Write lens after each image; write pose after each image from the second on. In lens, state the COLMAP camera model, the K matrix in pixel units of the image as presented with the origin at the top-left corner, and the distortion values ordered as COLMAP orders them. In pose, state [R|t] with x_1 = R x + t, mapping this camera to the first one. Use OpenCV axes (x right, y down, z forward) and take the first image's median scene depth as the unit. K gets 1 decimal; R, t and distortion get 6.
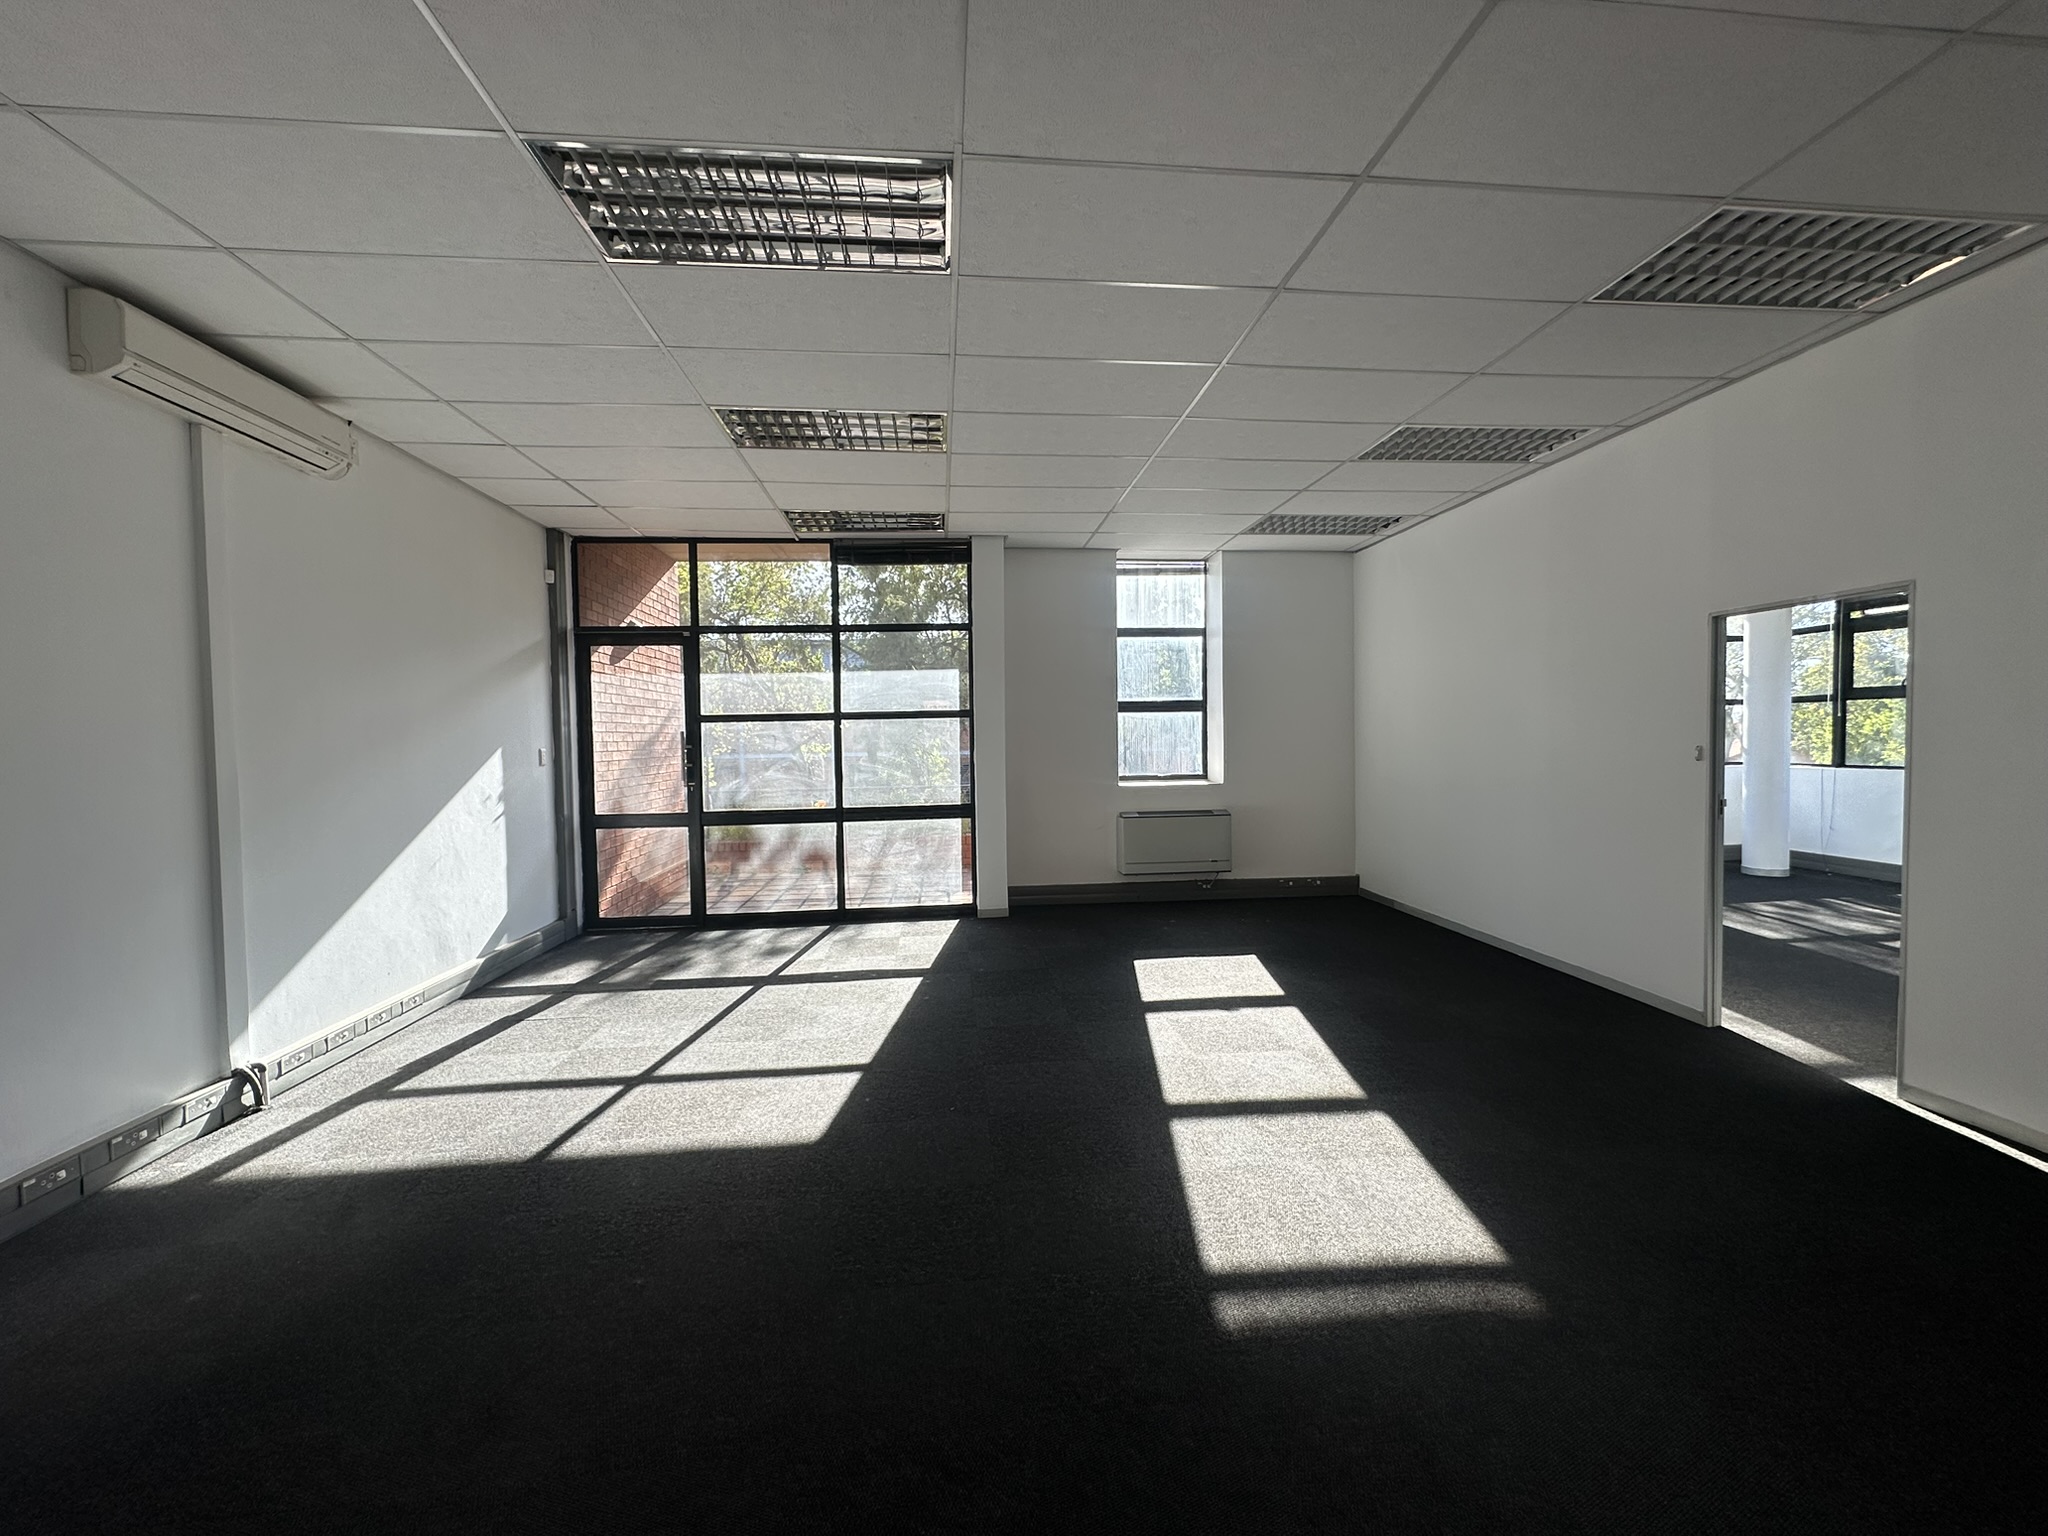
lens RADIAL K [[816.0, 0, 1018.3], [0, 816.0, 765.7], [0, 0, 1]] dist [-0.002421, 0.000472]
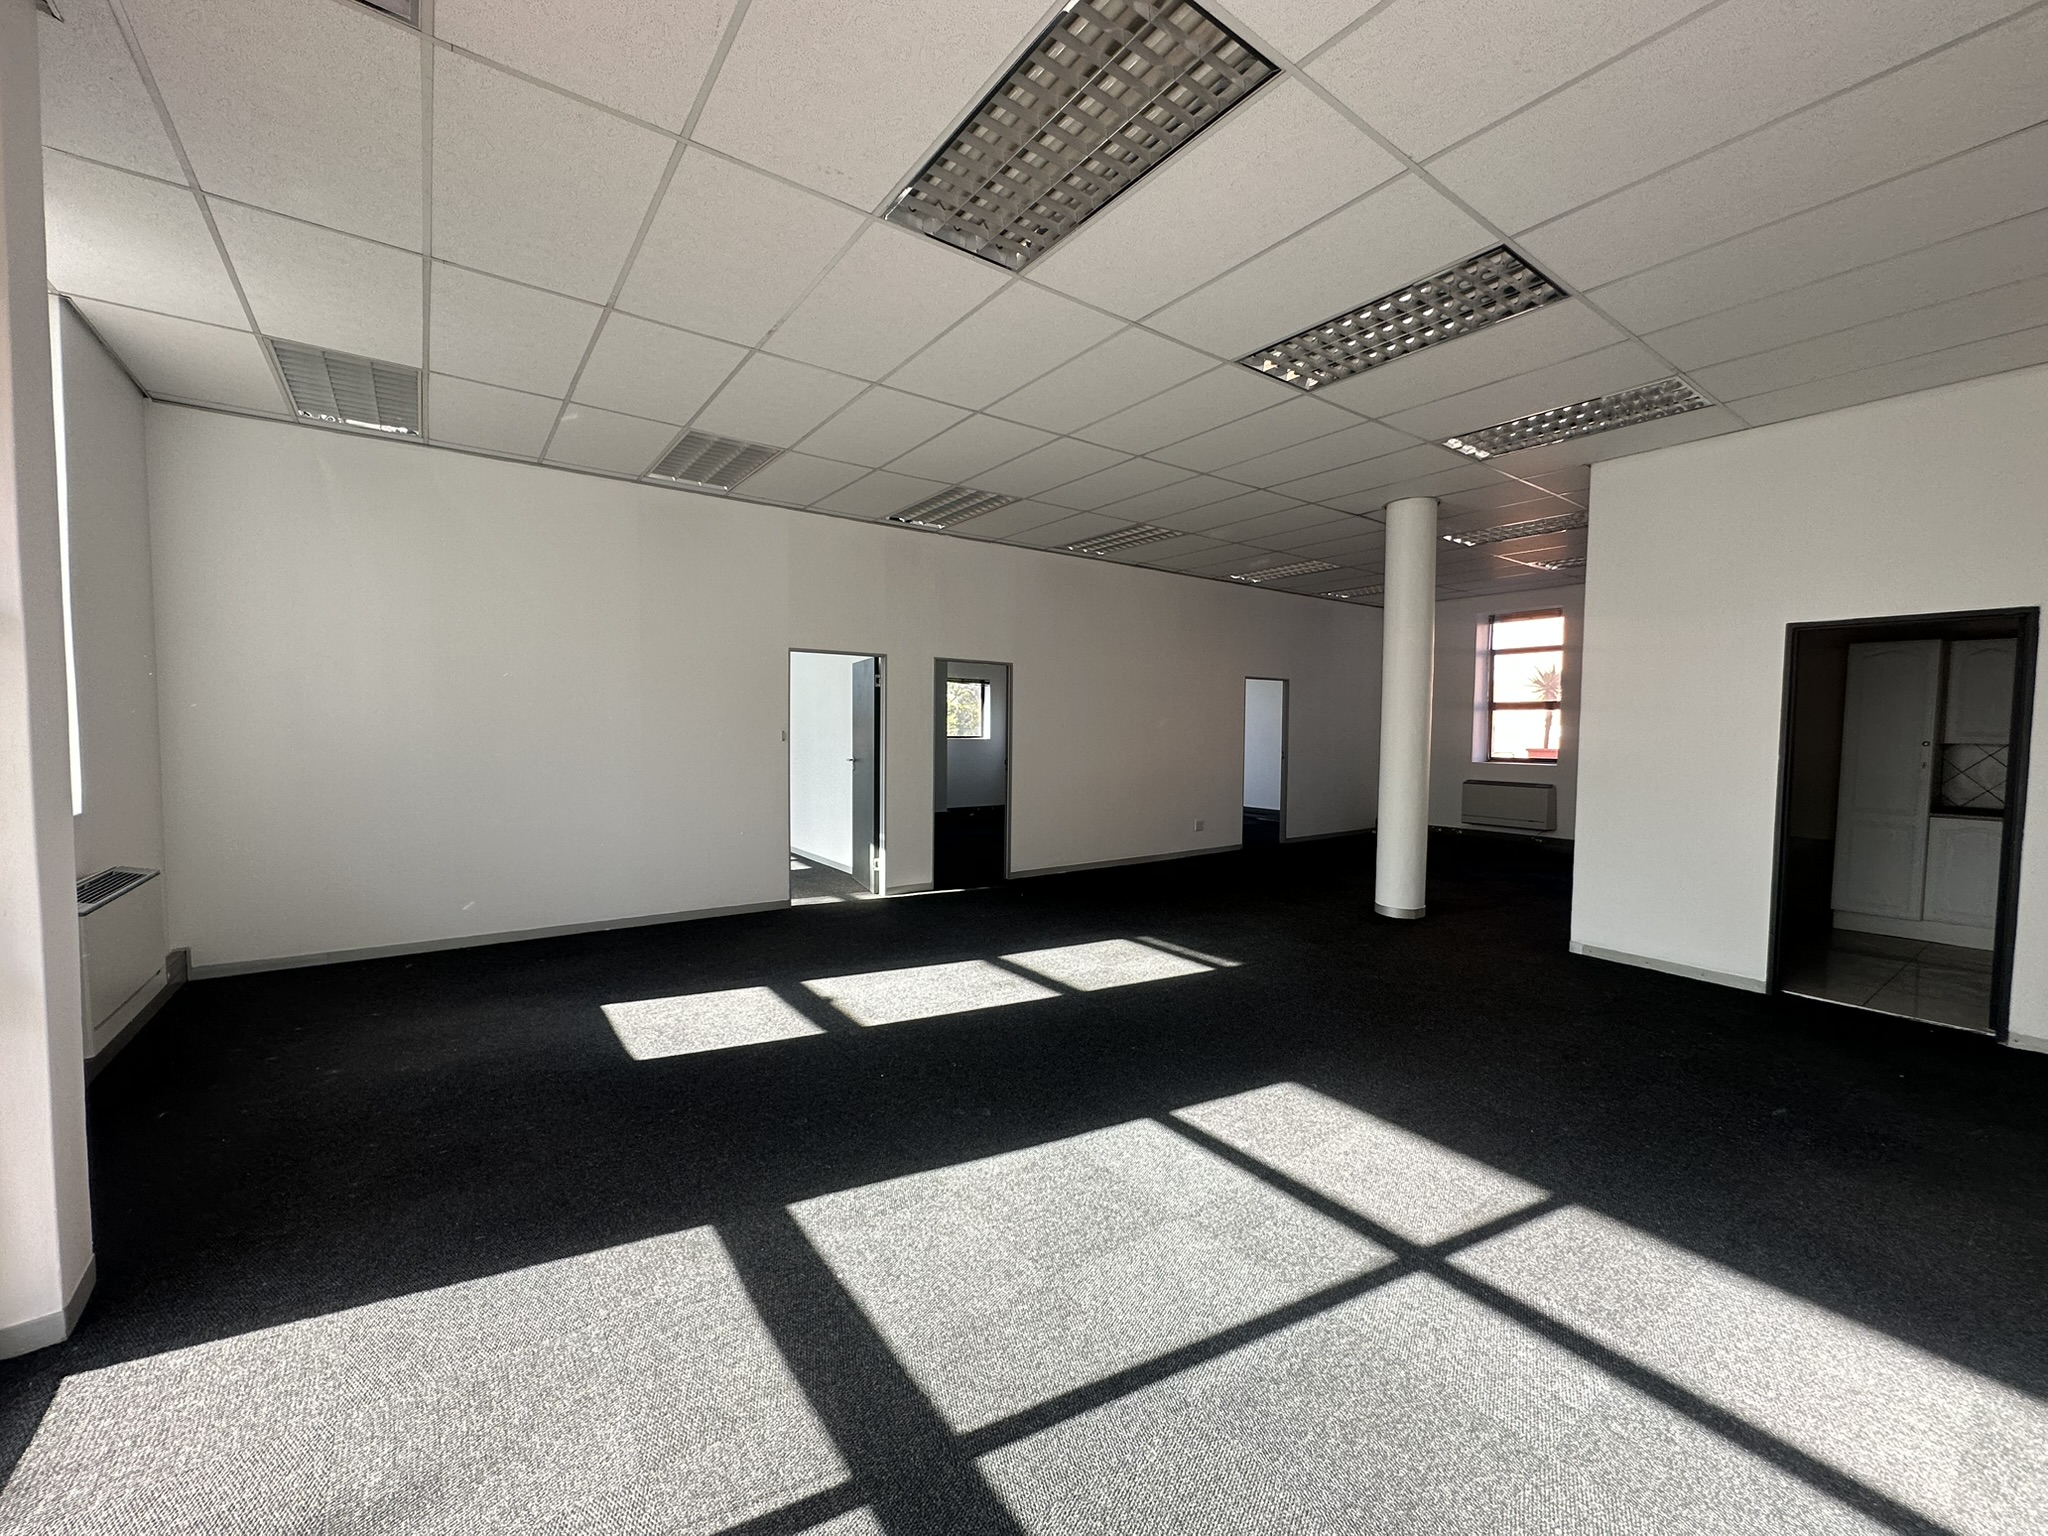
lens RADIAL K [[811.6, 0, 1030.6], [0, 811.6, 768.9], [0, 0, 1]] dist [-0.001107, 0.000035]
pose [[-0.513824, -0.033744, 0.857232, -0.452664], [0.027237, 0.998081, 0.055615, -0.015526], [-0.857463, 0.051925, -0.511919, 0.847038]]
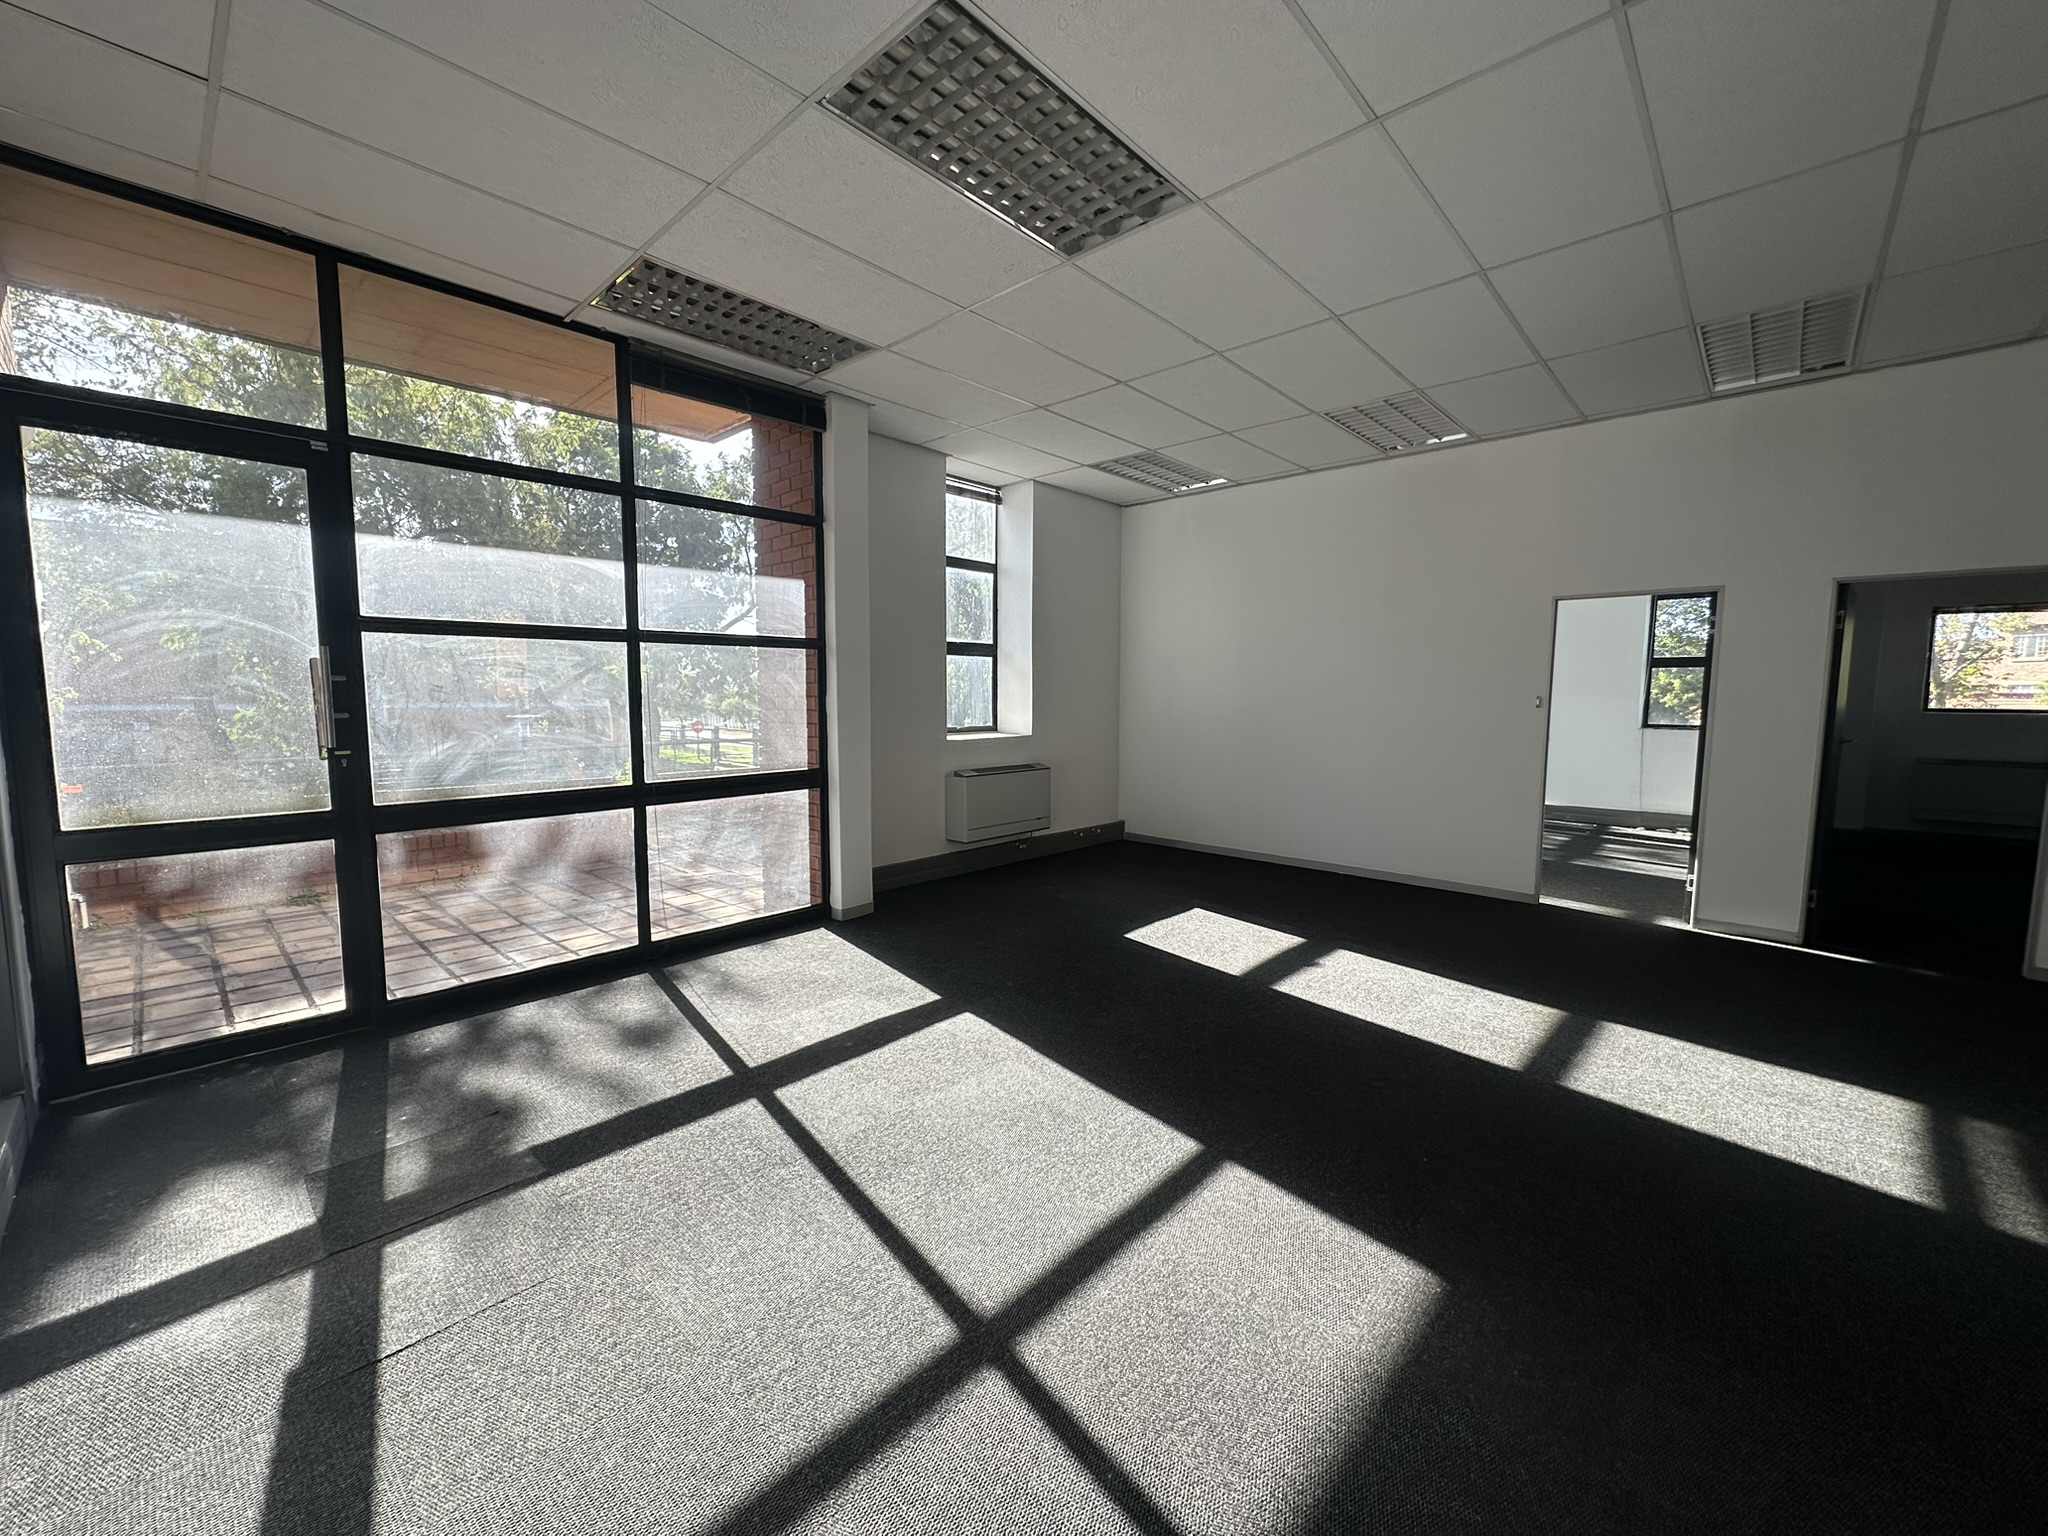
lens RADIAL K [[816.0, 0, 1018.3], [0, 816.0, 765.7], [0, 0, 1]] dist [-0.002421, 0.000472]
pose [[0.746264, -0.042407, 0.664297, -0.417786], [0.007008, 0.998414, 0.055863, 0.004963], [-0.665613, -0.037033, 0.745378, 0.344254]]
